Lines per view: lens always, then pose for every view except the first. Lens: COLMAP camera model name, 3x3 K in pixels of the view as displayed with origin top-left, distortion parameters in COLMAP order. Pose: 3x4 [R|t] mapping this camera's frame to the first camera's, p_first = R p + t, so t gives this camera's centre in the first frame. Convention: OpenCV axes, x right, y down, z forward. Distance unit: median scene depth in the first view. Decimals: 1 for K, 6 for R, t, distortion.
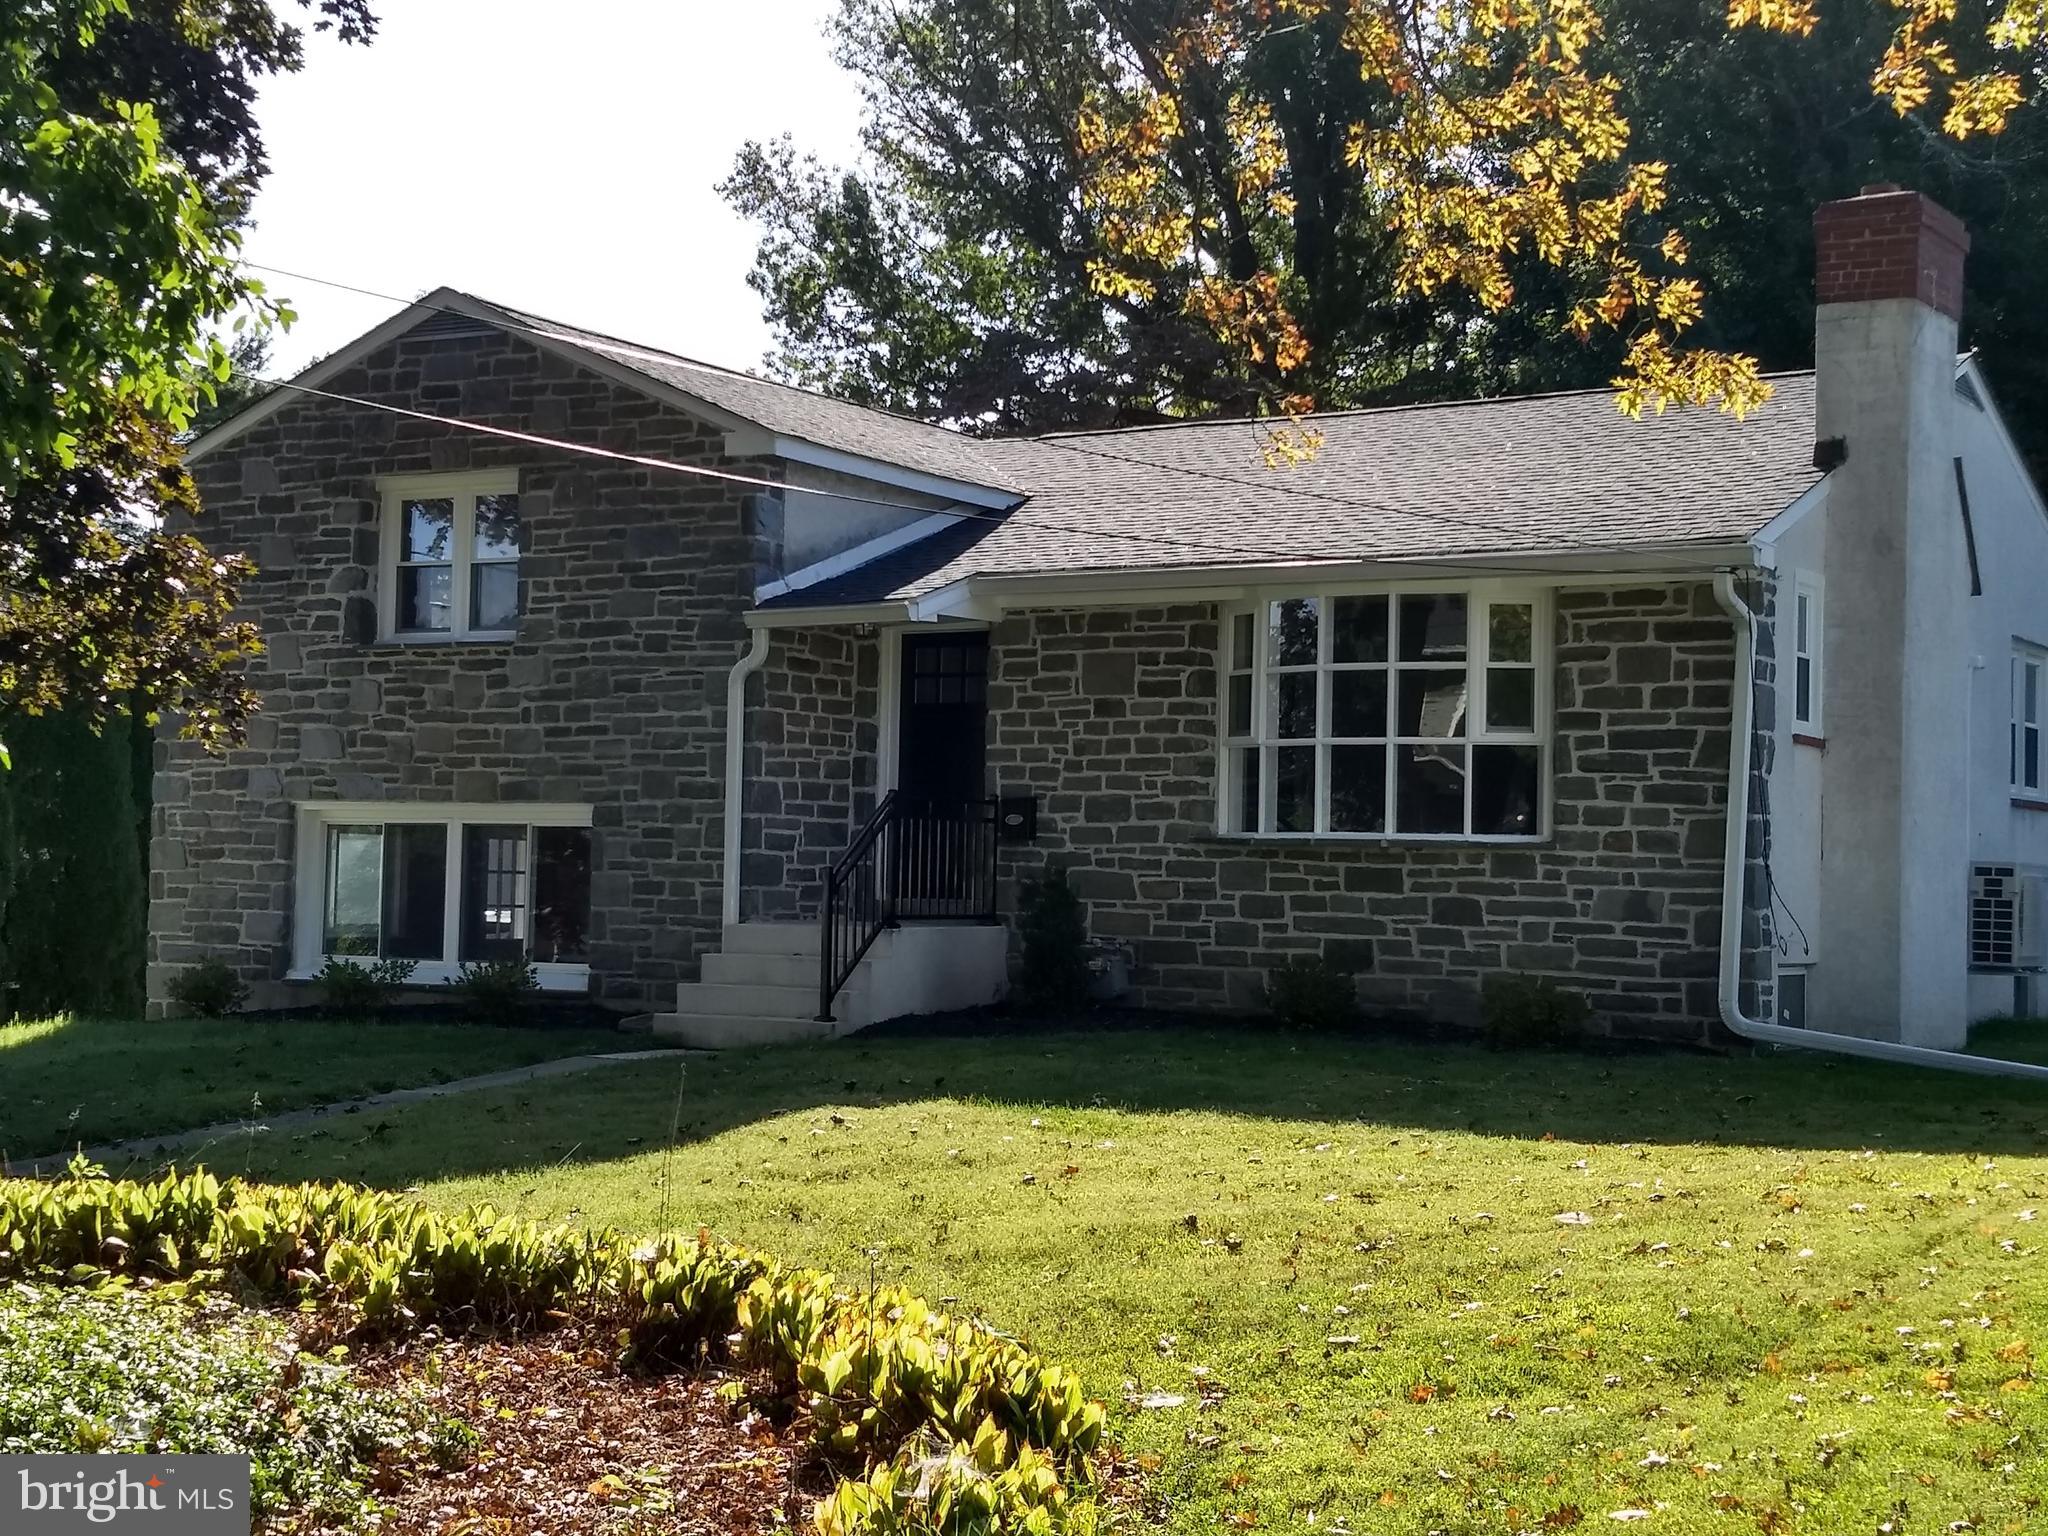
lens RADIAL K [[2918.2, 0, 1015.7], [0, 2918.2, 768.2], [0, 0, 1]] dist [0.261945, -0.384598]
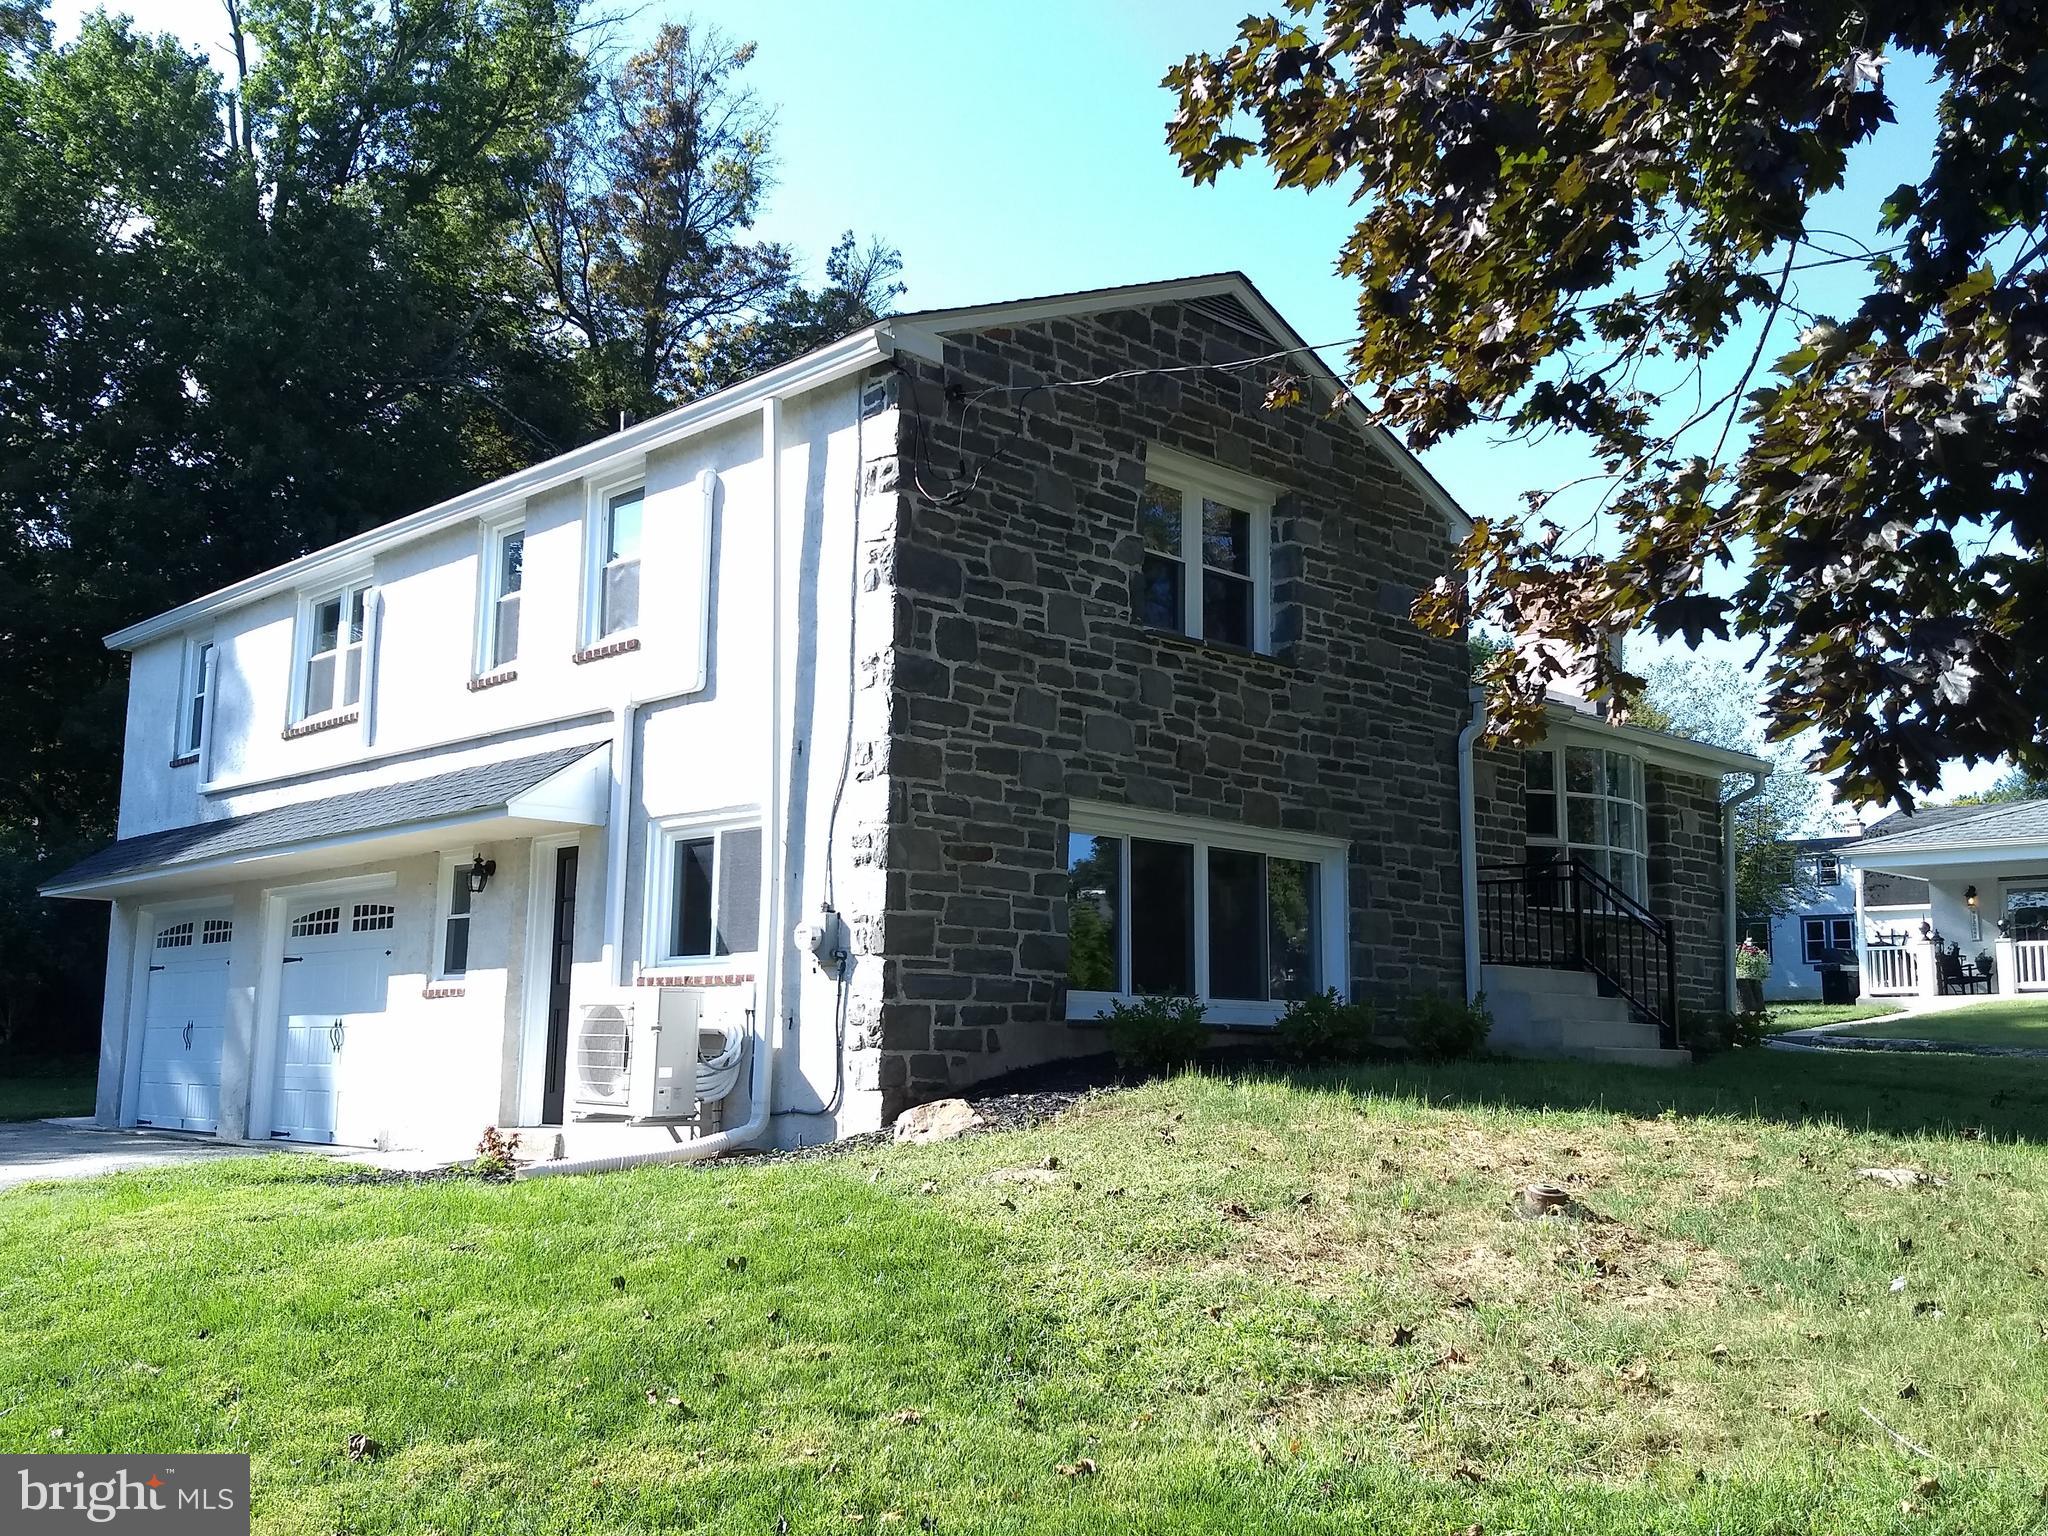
lens RADIAL K [[1823.1, 0, 1024.0], [0, 1823.1, 768.0], [0, 0, 1]] dist [0.292566, -0.598862]
pose [[0.248298, 0.124201, 0.960688, -0.819016], [-0.048354, 0.992099, -0.115765, 0.068961], [-0.967476, -0.017709, 0.252342, 0.994167]]
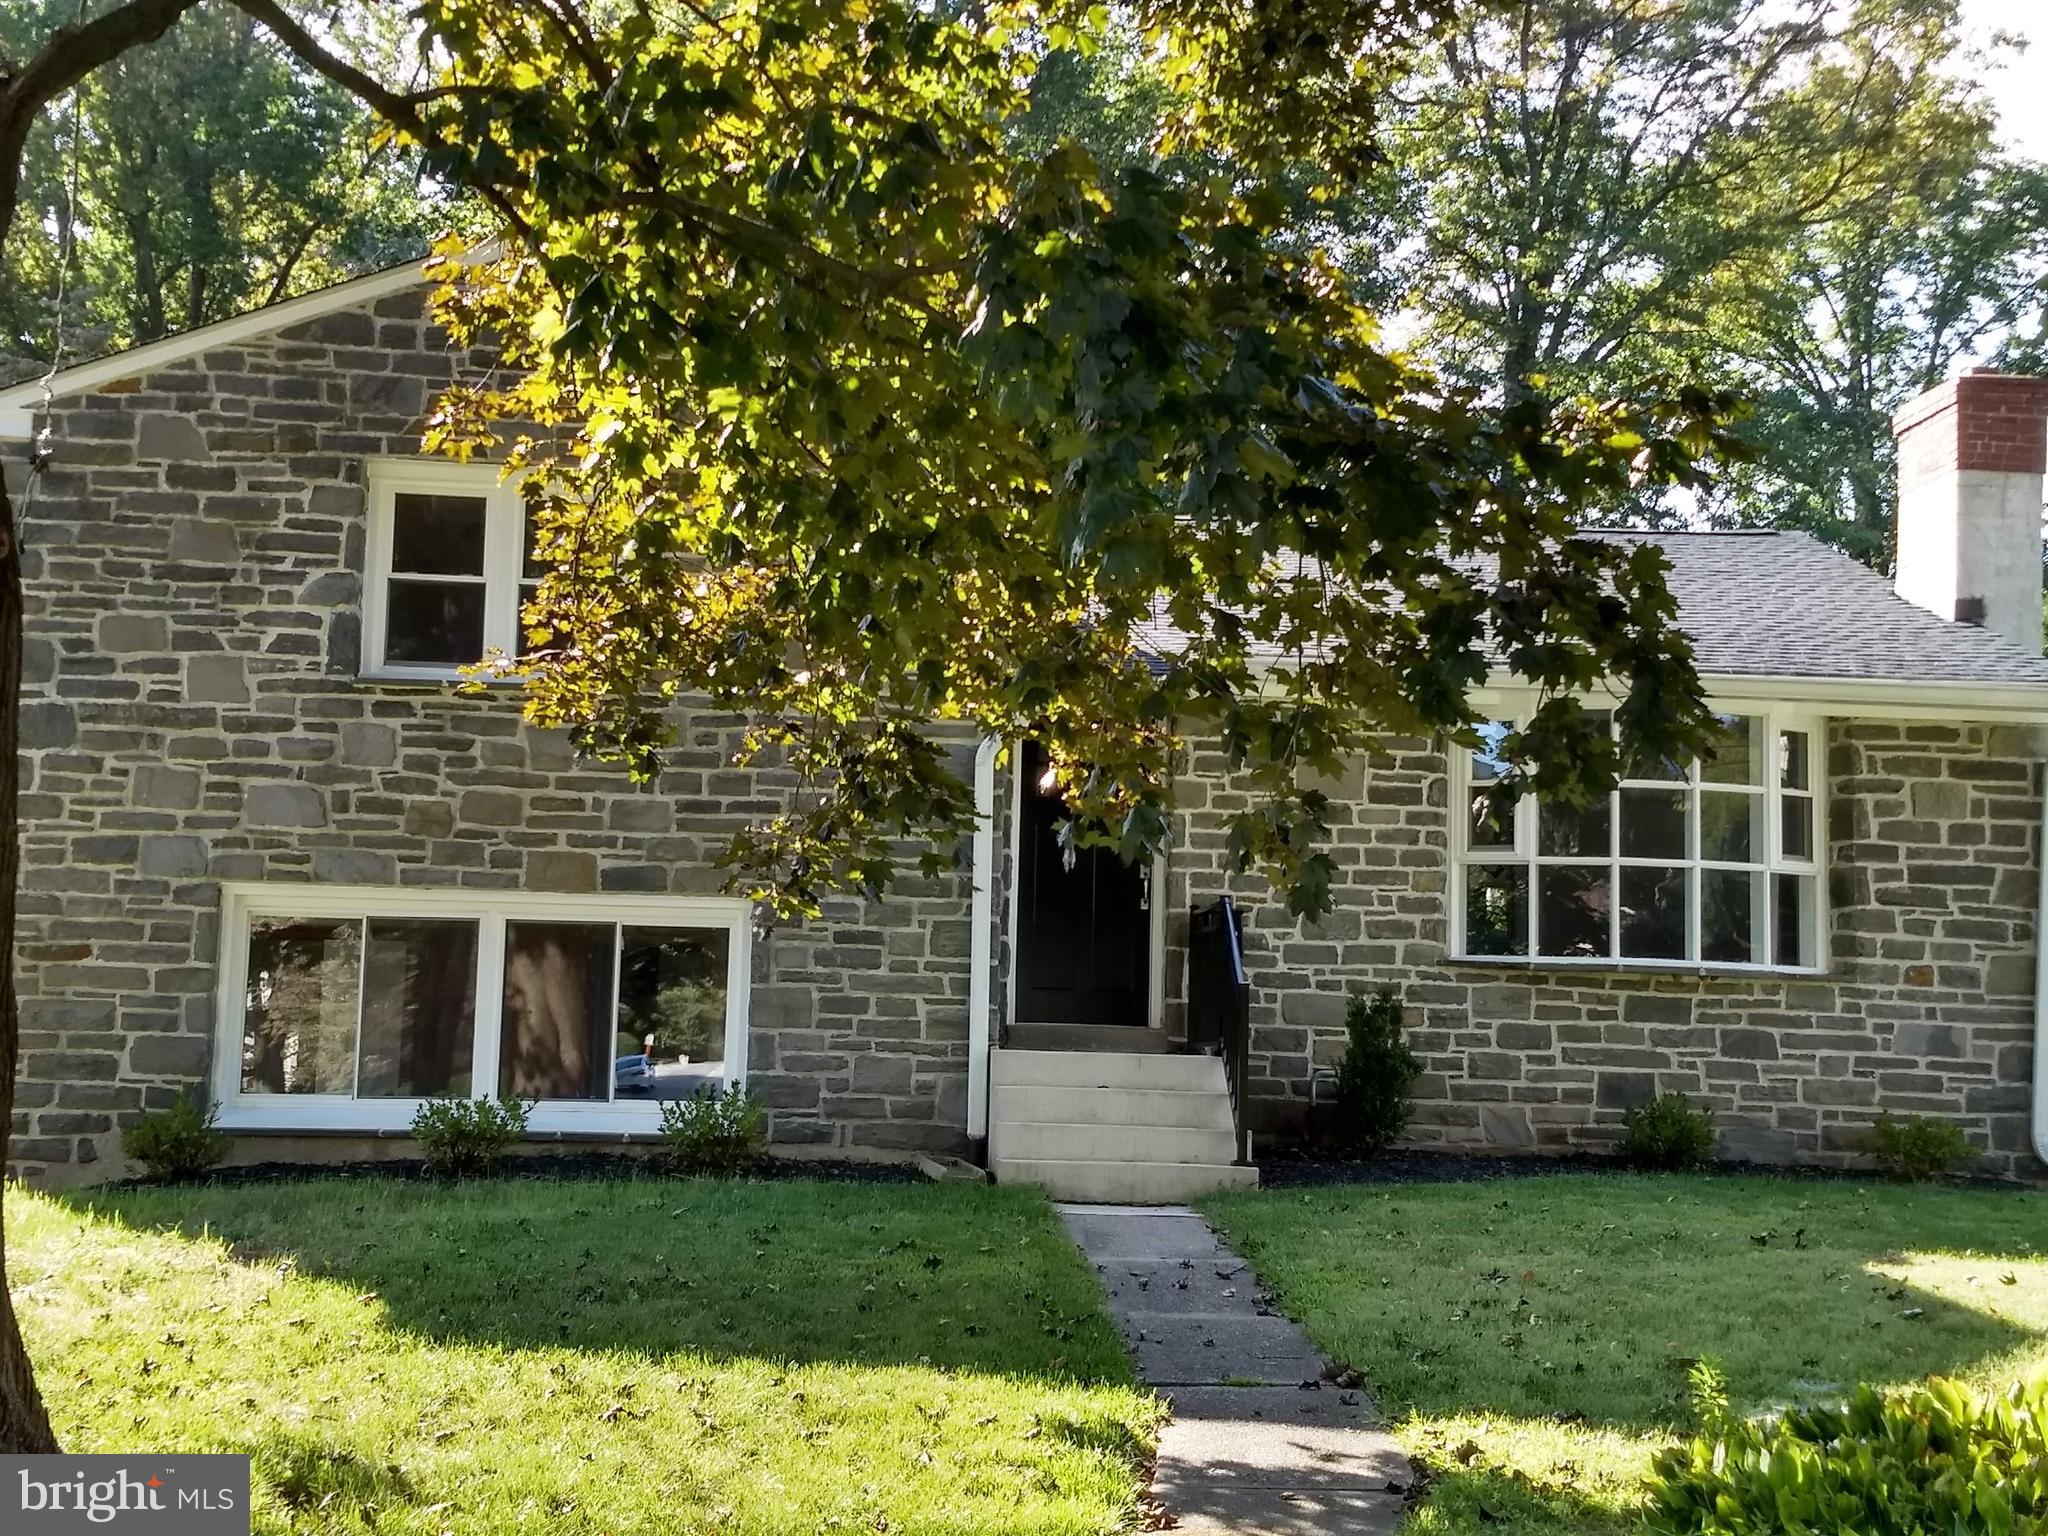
lens RADIAL K [[2918.2, 0, 1015.7], [0, 2918.2, 768.2], [0, 0, 1]] dist [0.261945, -0.384598]
pose [[0.809709, 0.062820, 0.583459, -0.578422], [-0.032494, 0.997528, -0.062308, 0.025068], [-0.585931, 0.031492, 0.809749, 0.325624]]
